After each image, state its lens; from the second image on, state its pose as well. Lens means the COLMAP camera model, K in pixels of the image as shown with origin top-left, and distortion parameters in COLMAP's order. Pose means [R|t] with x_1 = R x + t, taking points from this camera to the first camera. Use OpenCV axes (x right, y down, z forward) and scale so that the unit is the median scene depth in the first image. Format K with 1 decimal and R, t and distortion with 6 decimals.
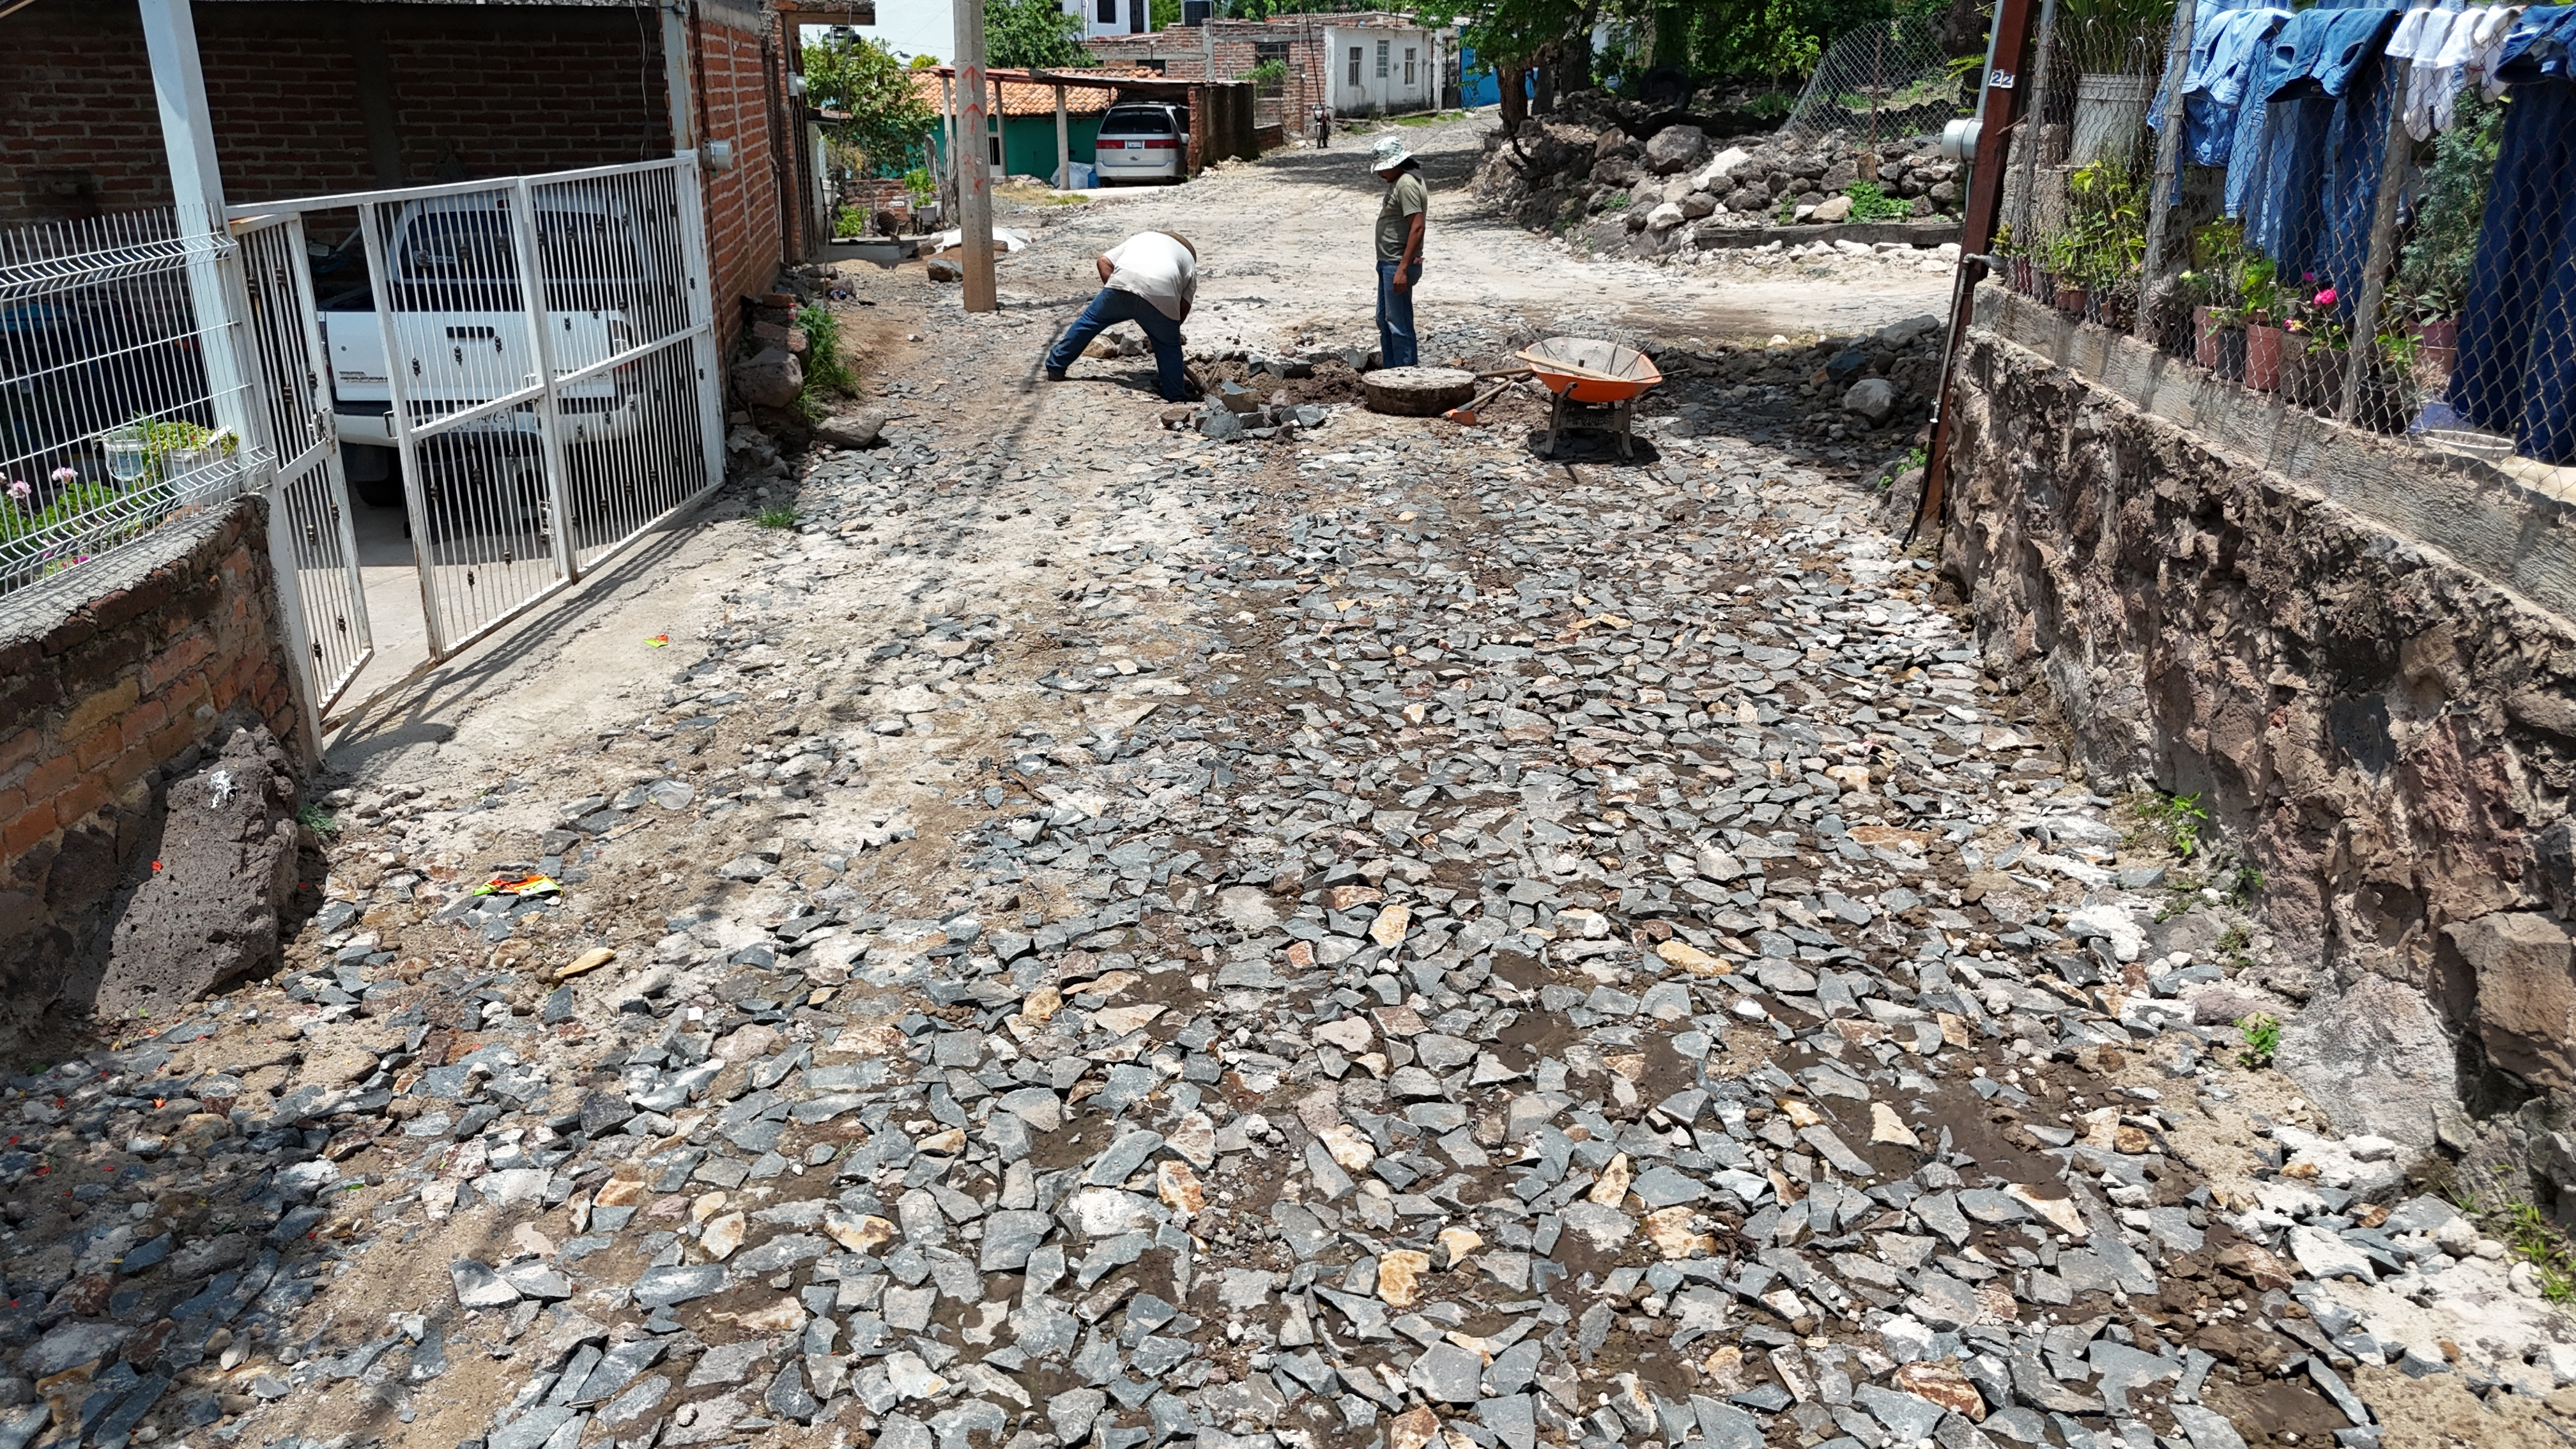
lens RADIAL K [[1850.2, 0, 1286.0], [0, 1850.2, 718.6], [0, 0, 1]] dist [0.011046, -0.008077]
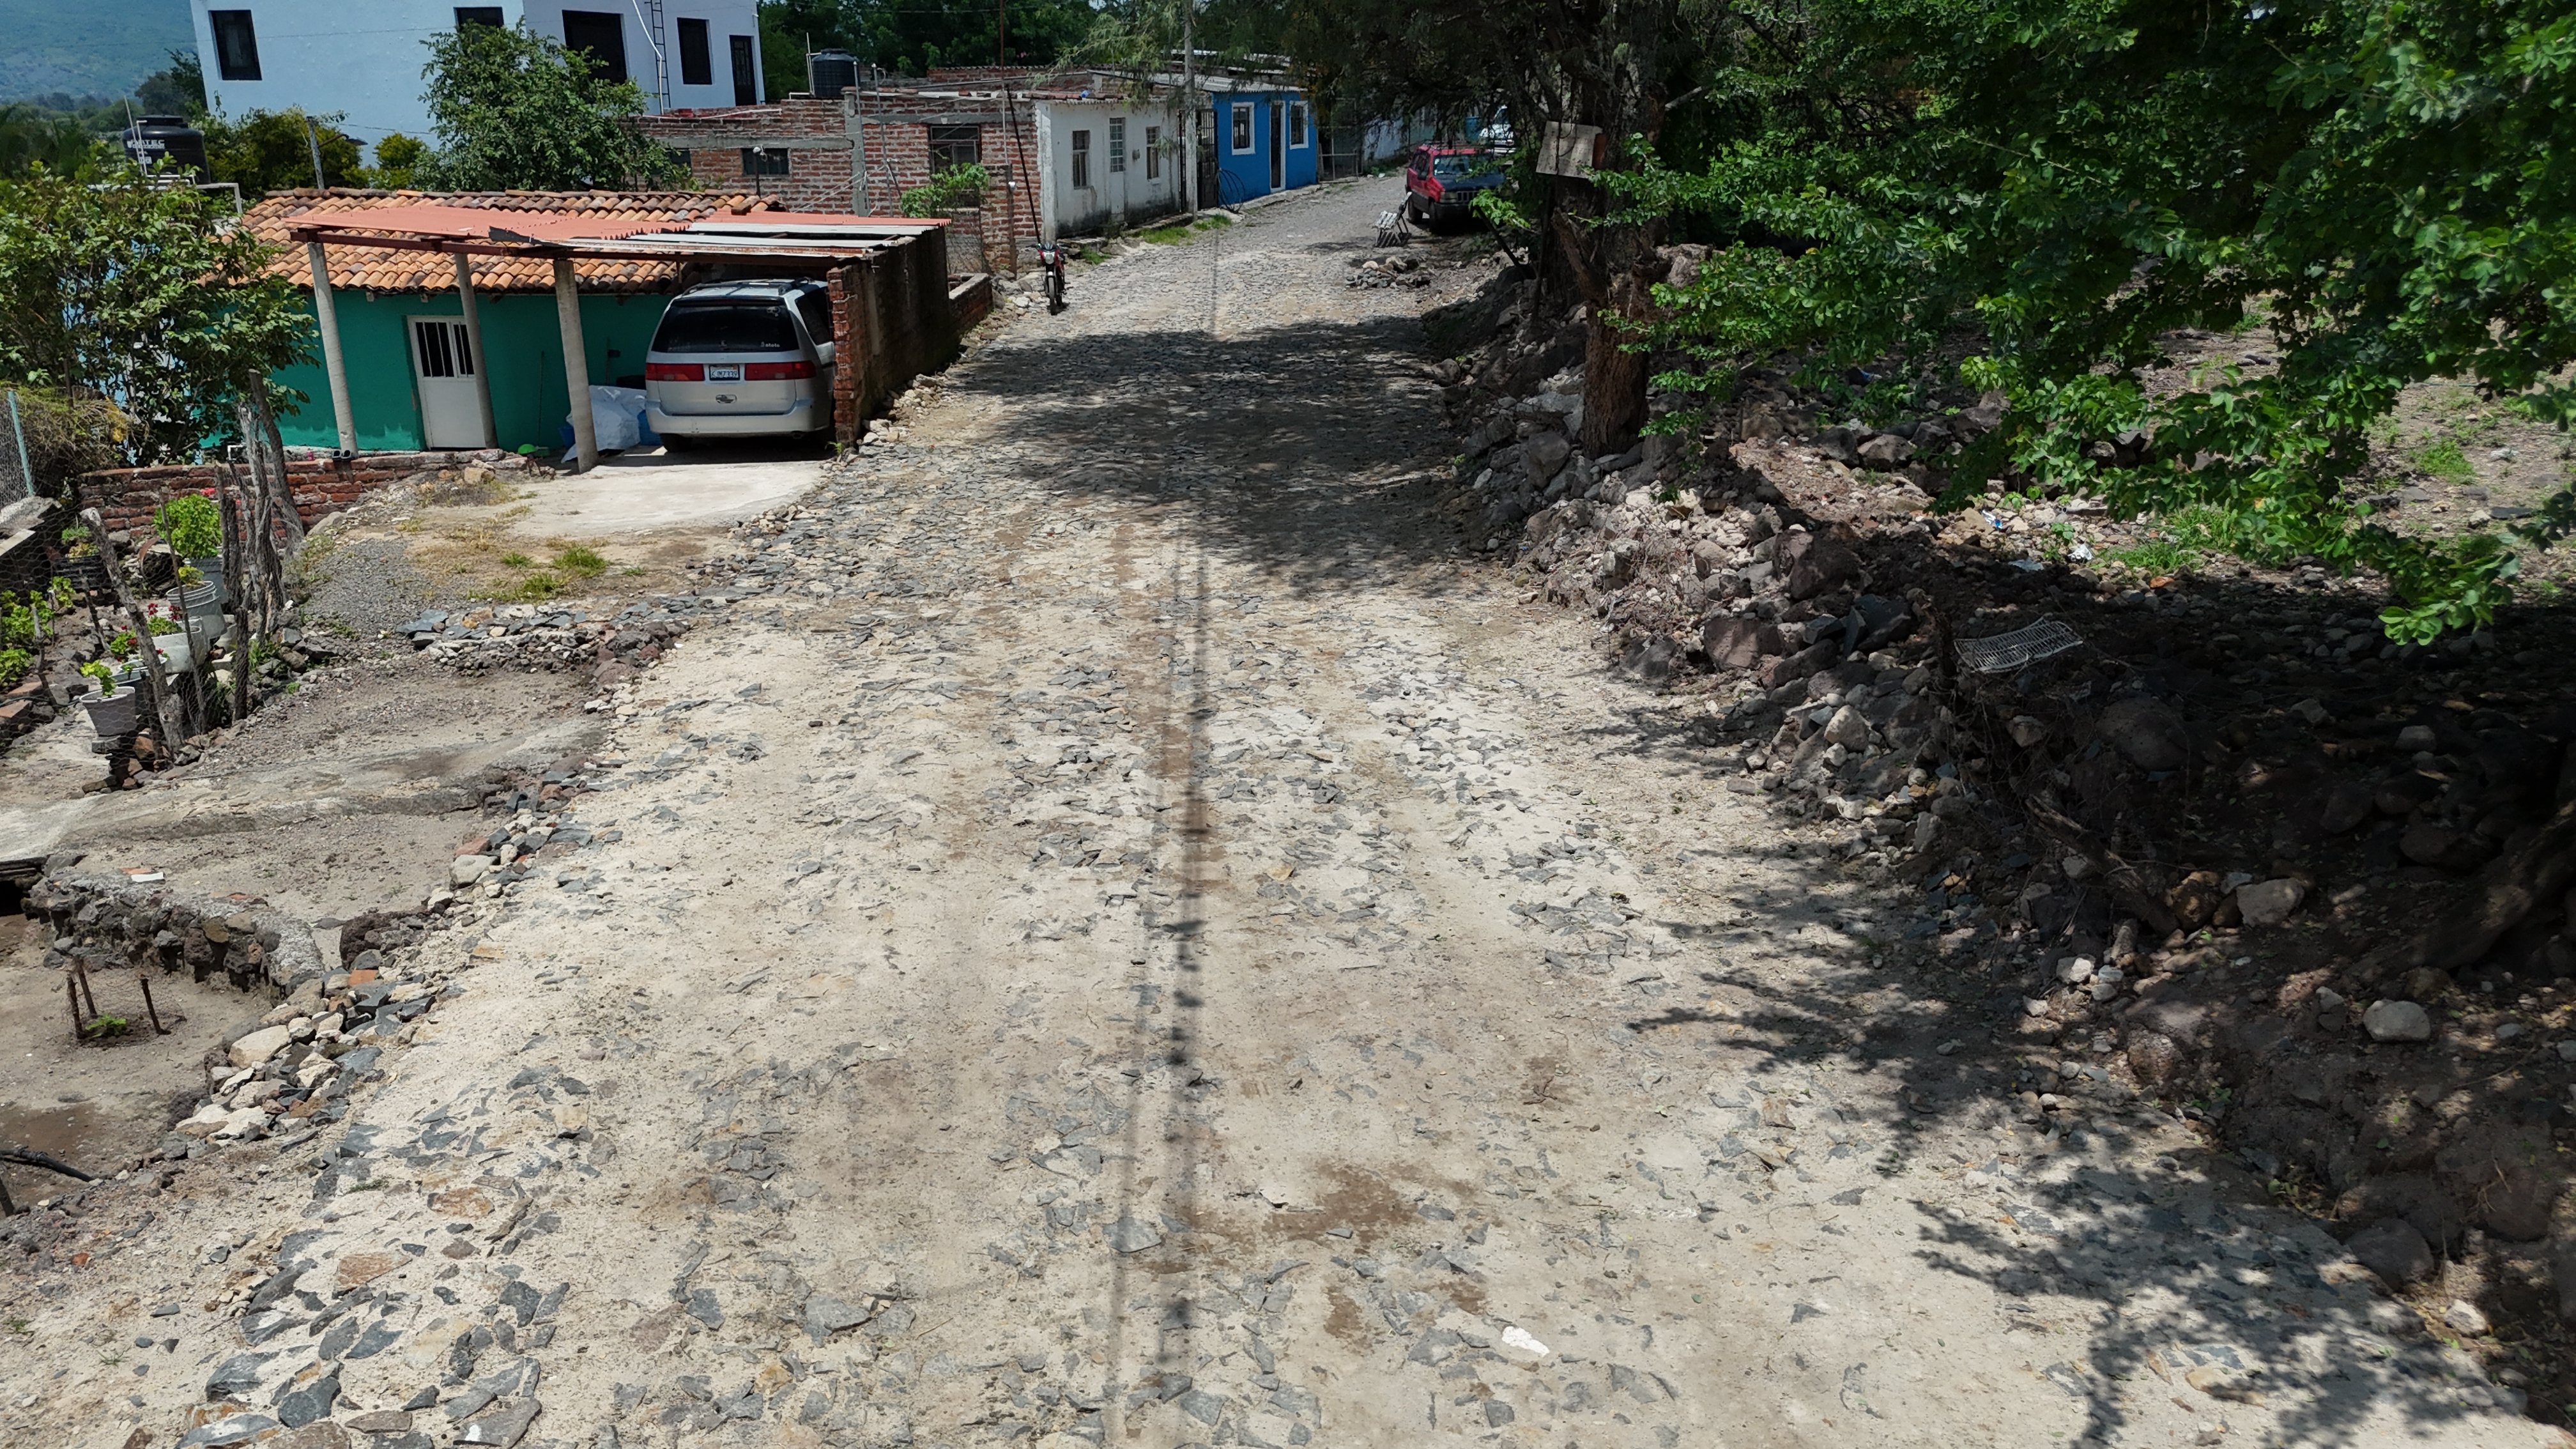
lens RADIAL K [[1850.2, 0, 1290.7], [0, 1850.2, 726.9], [0, 0, 1]] dist [0.011046, -0.008077]
pose [[0.983143, -0.058430, 0.173249, -0.016835], [0.059611, 0.998220, -0.001615, -0.150536], [-0.172847, 0.011915, 0.984877, 0.350827]]
